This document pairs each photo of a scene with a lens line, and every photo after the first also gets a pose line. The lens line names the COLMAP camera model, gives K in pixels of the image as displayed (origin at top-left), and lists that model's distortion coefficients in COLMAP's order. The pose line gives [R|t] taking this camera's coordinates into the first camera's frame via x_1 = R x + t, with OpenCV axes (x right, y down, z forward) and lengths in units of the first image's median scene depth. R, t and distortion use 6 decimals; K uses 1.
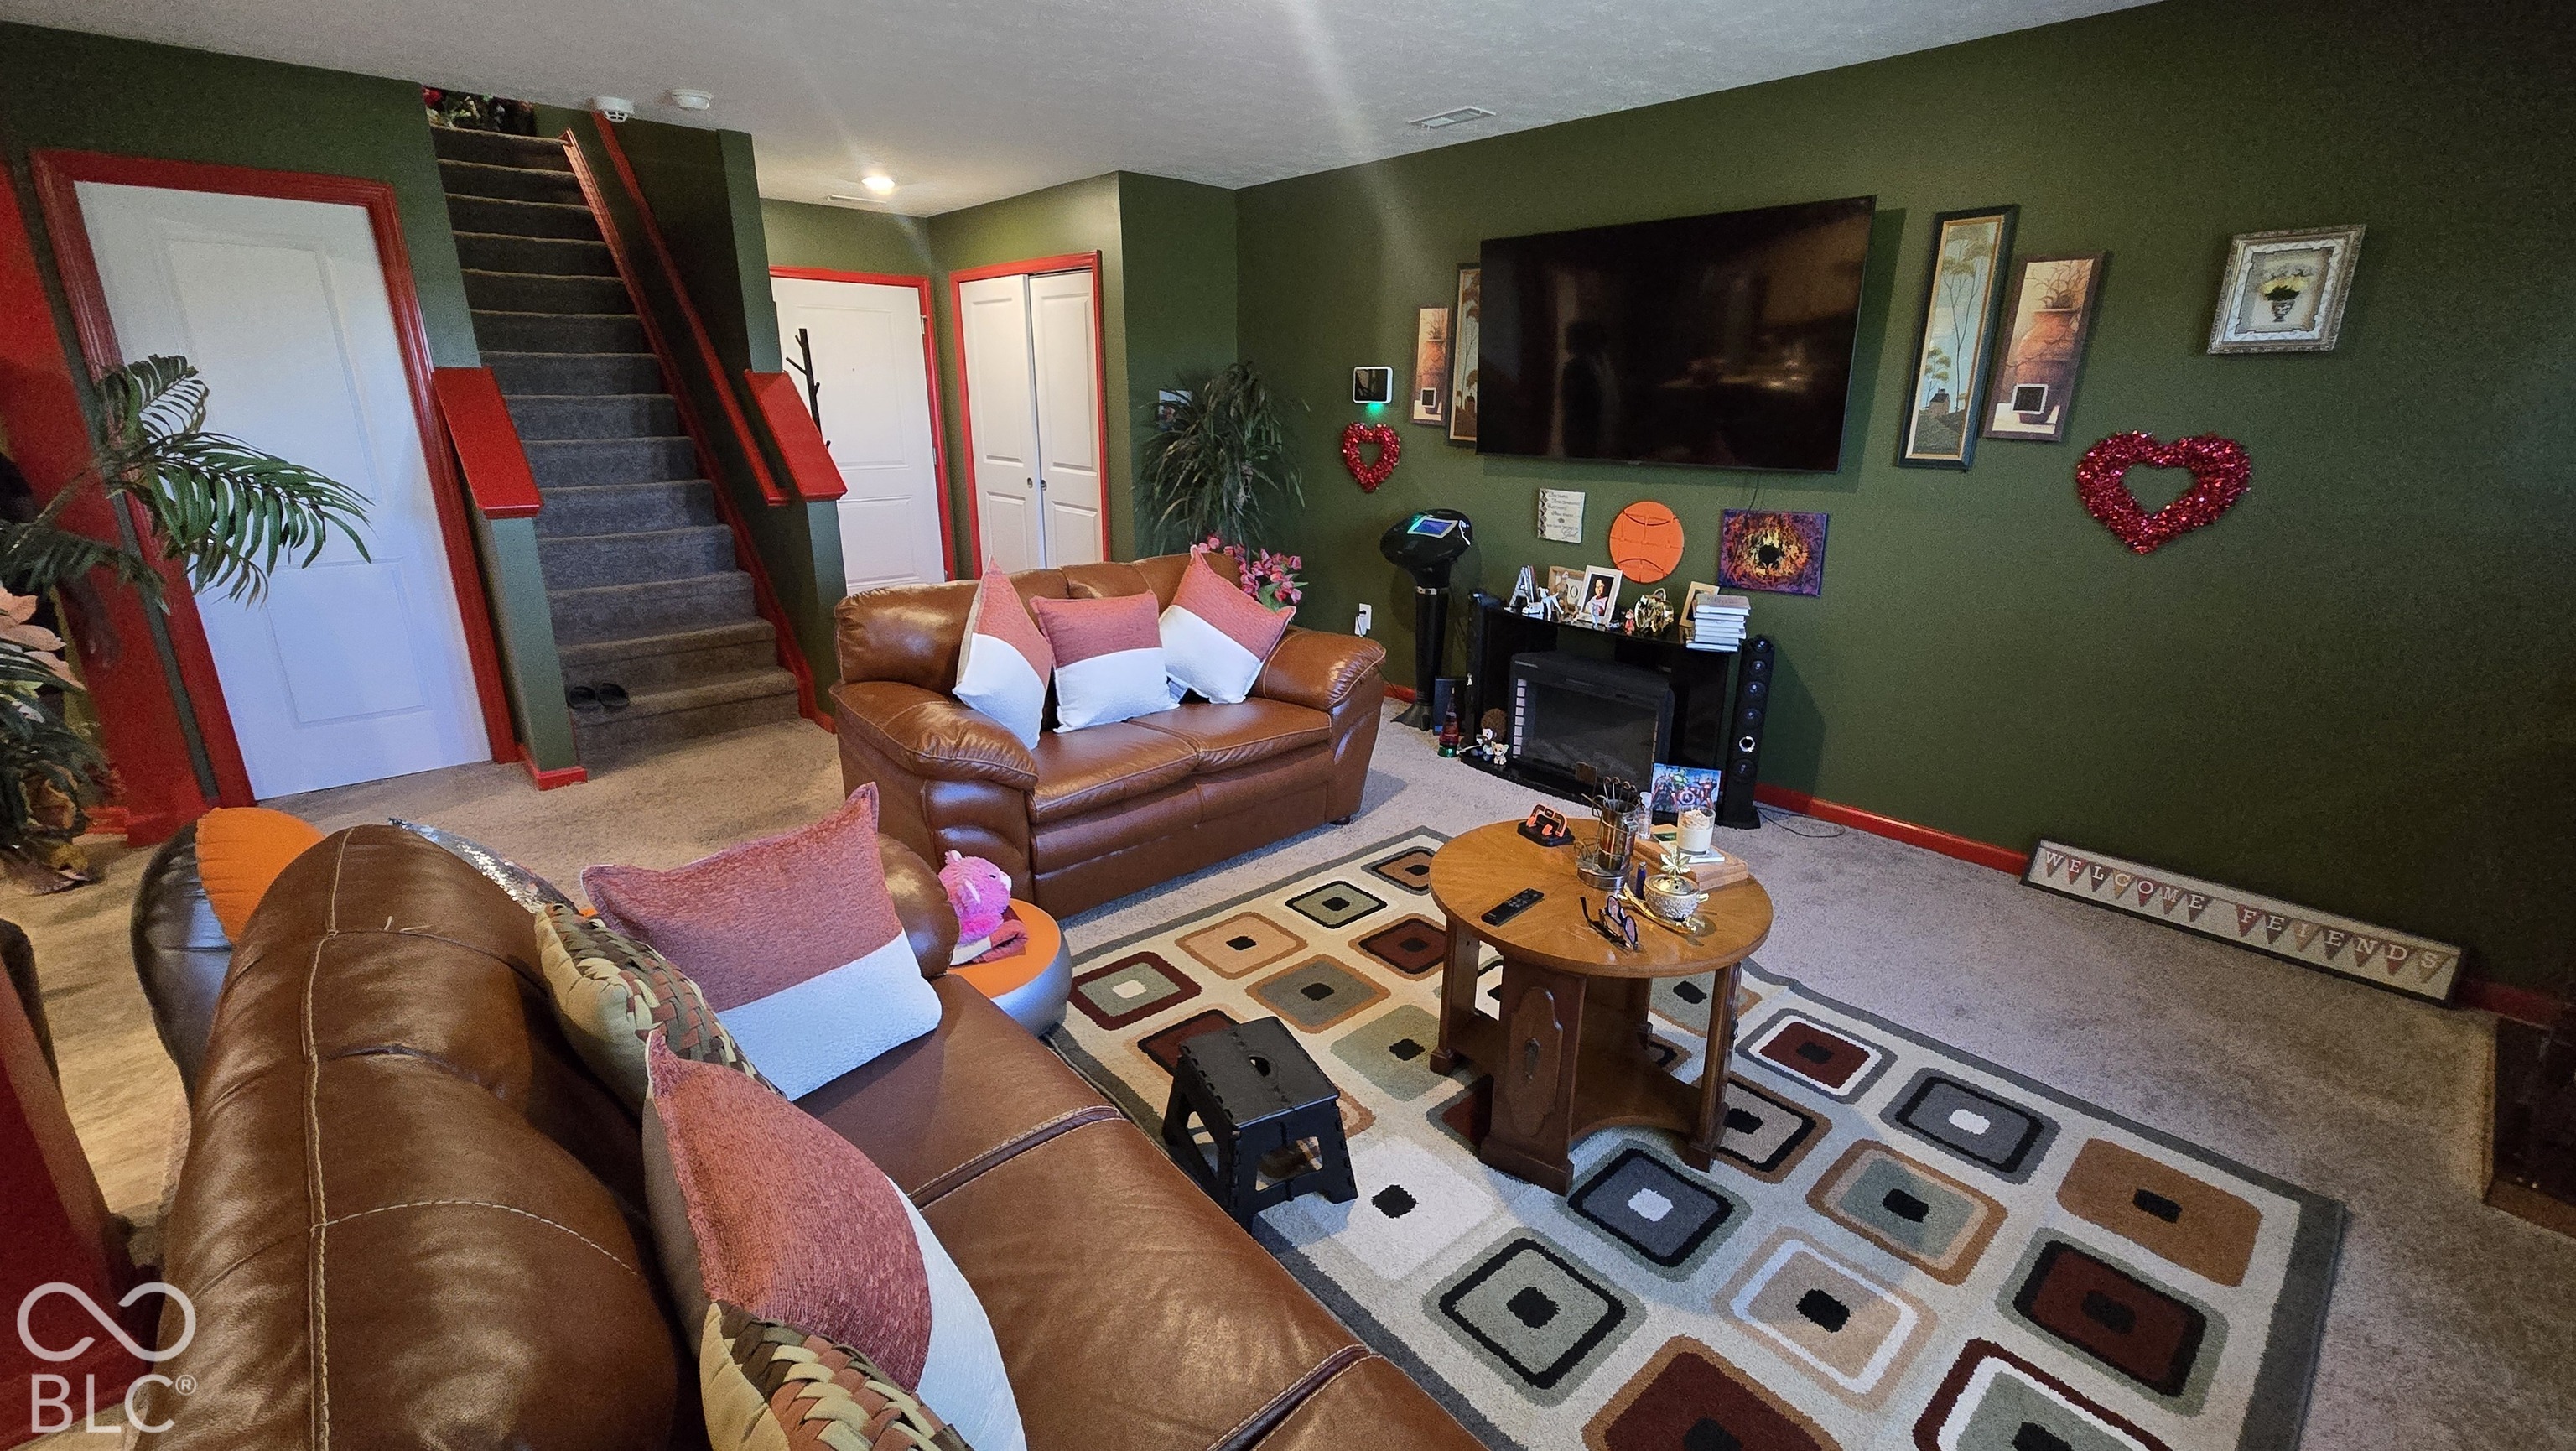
lens RADIAL K [[1062.5, 0, 1296.2], [0, 1062.5, 723.7], [0, 0, 1]] dist [-0.000080, 0.000112]
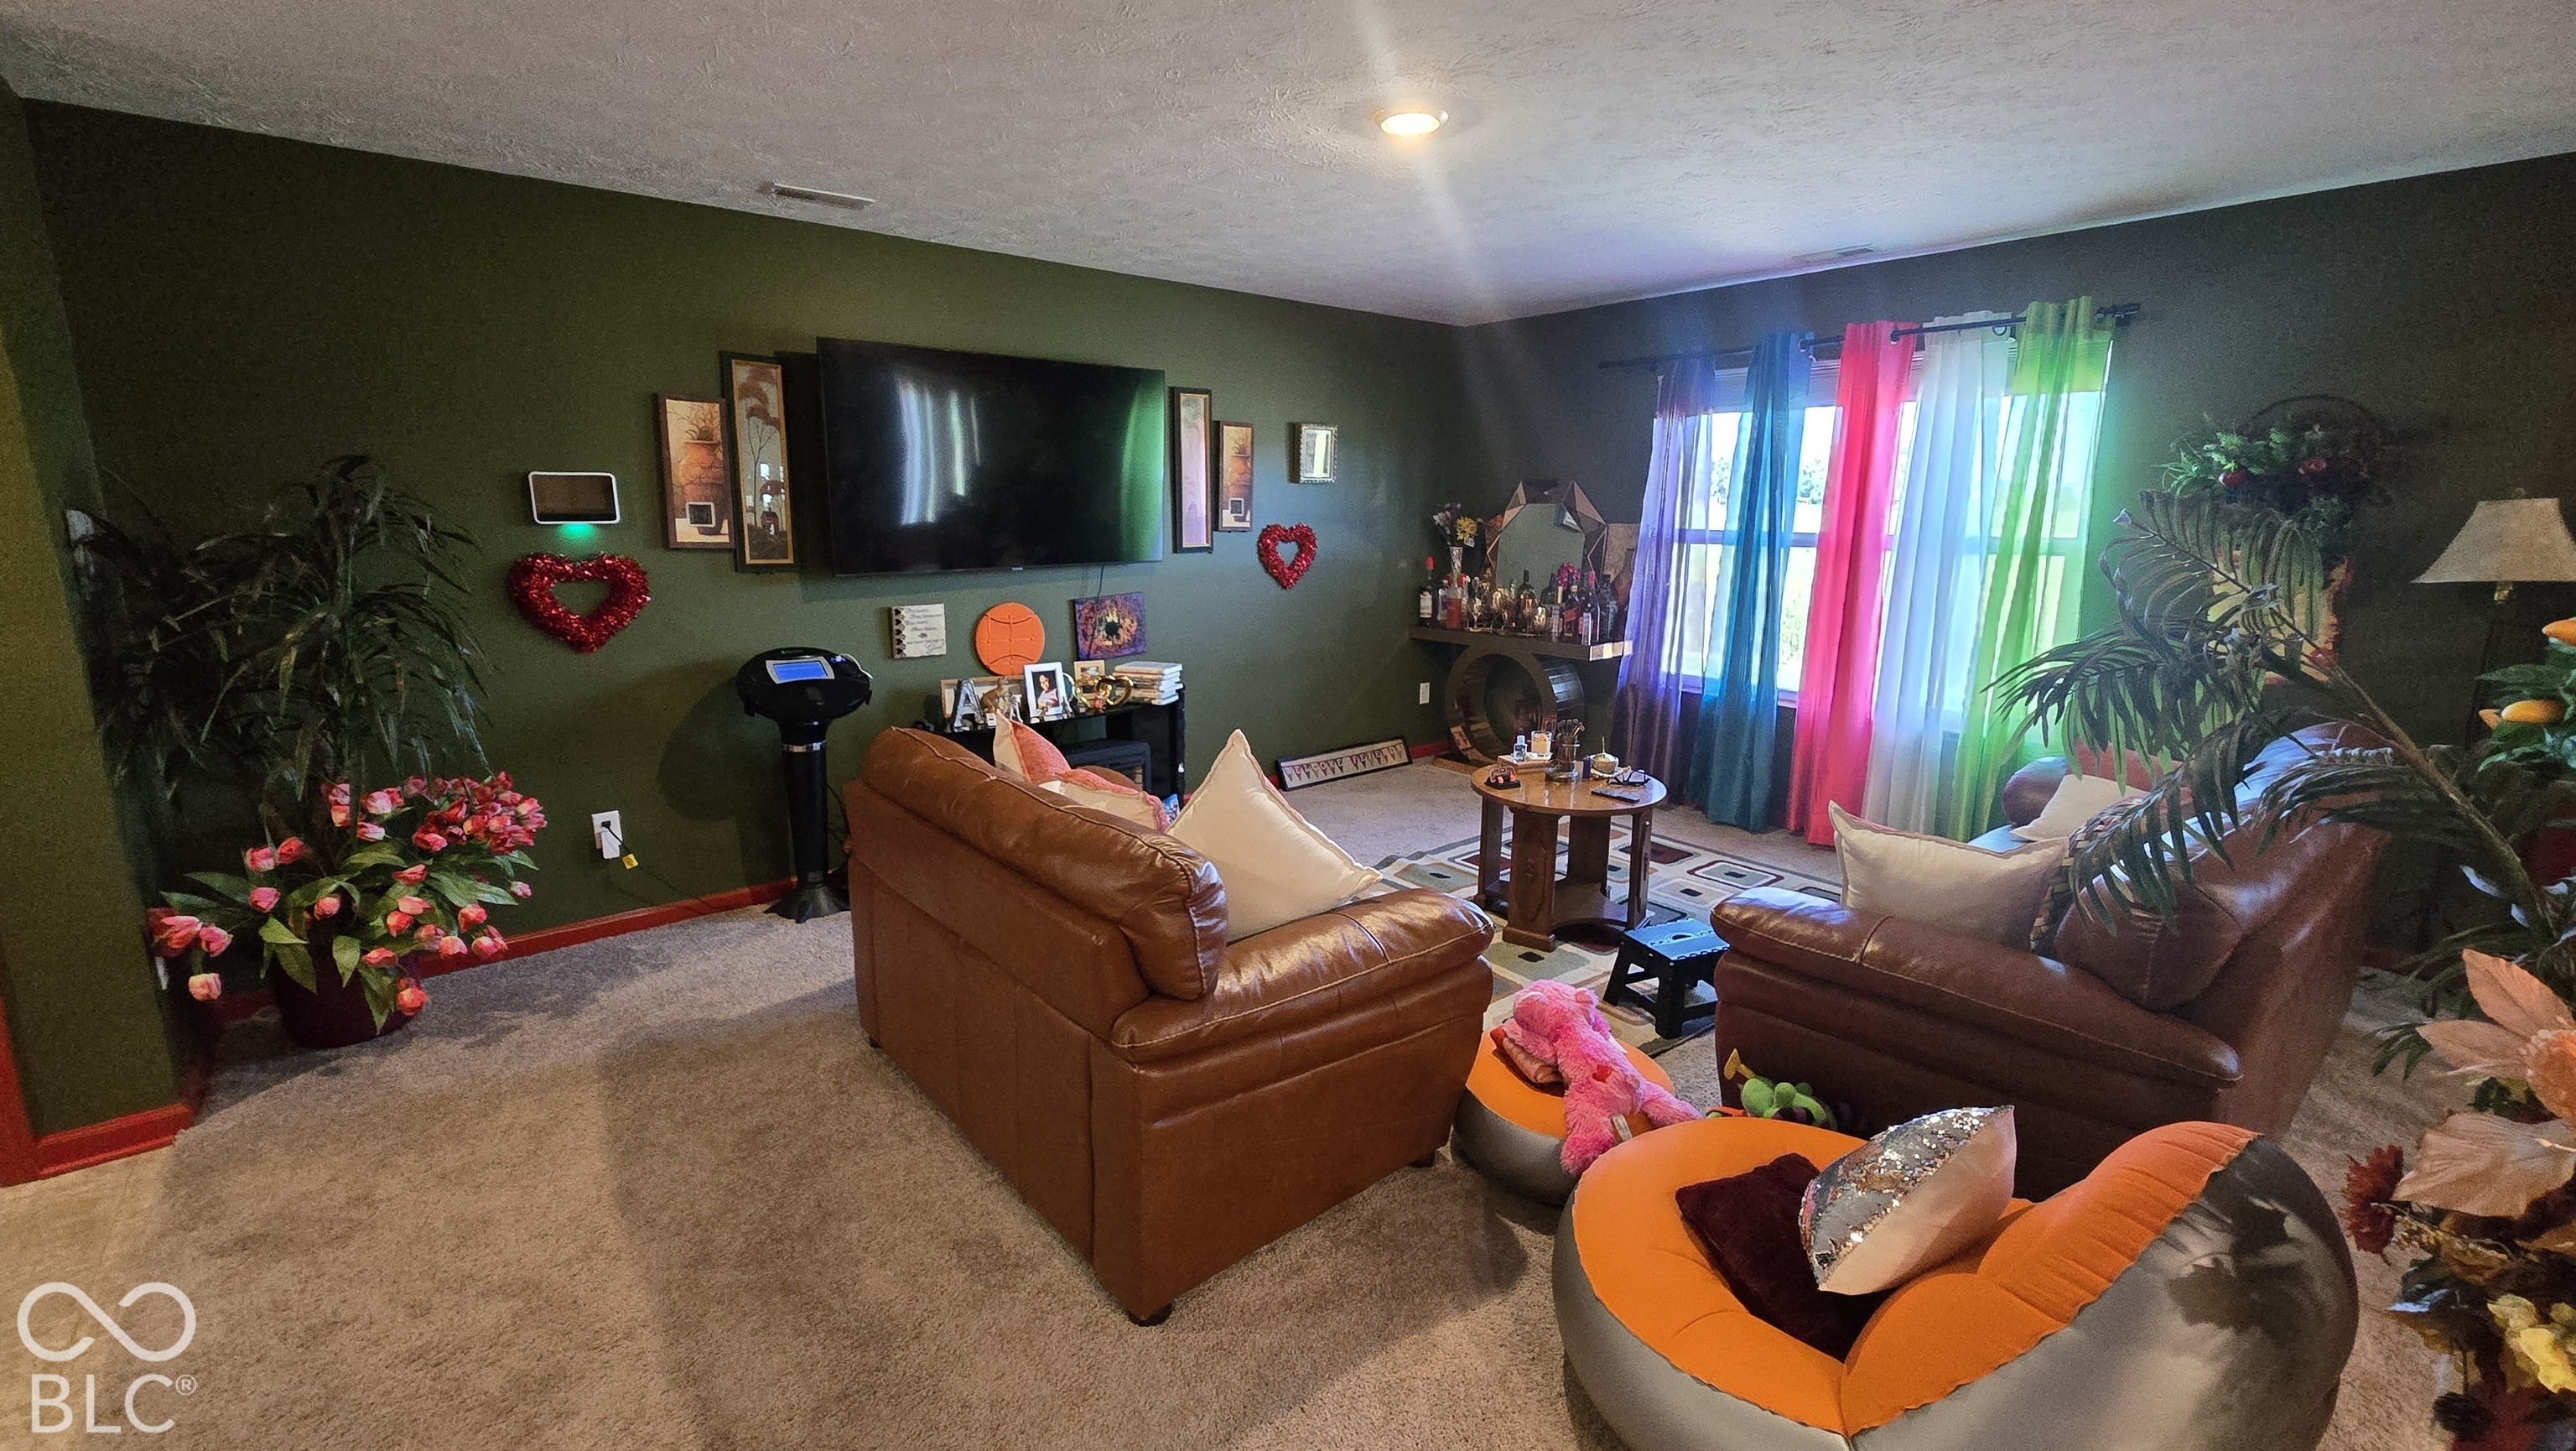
lens RADIAL K [[1062.5, 0, 1290.1], [0, 1062.5, 716.7], [0, 0, 1]] dist [-0.000080, 0.000112]
pose [[0.040976, -0.198933, 0.979156, -0.779601], [0.306834, 0.935132, 0.177148, -0.214616], [-0.950881, 0.293179, 0.099357, 0.686917]]
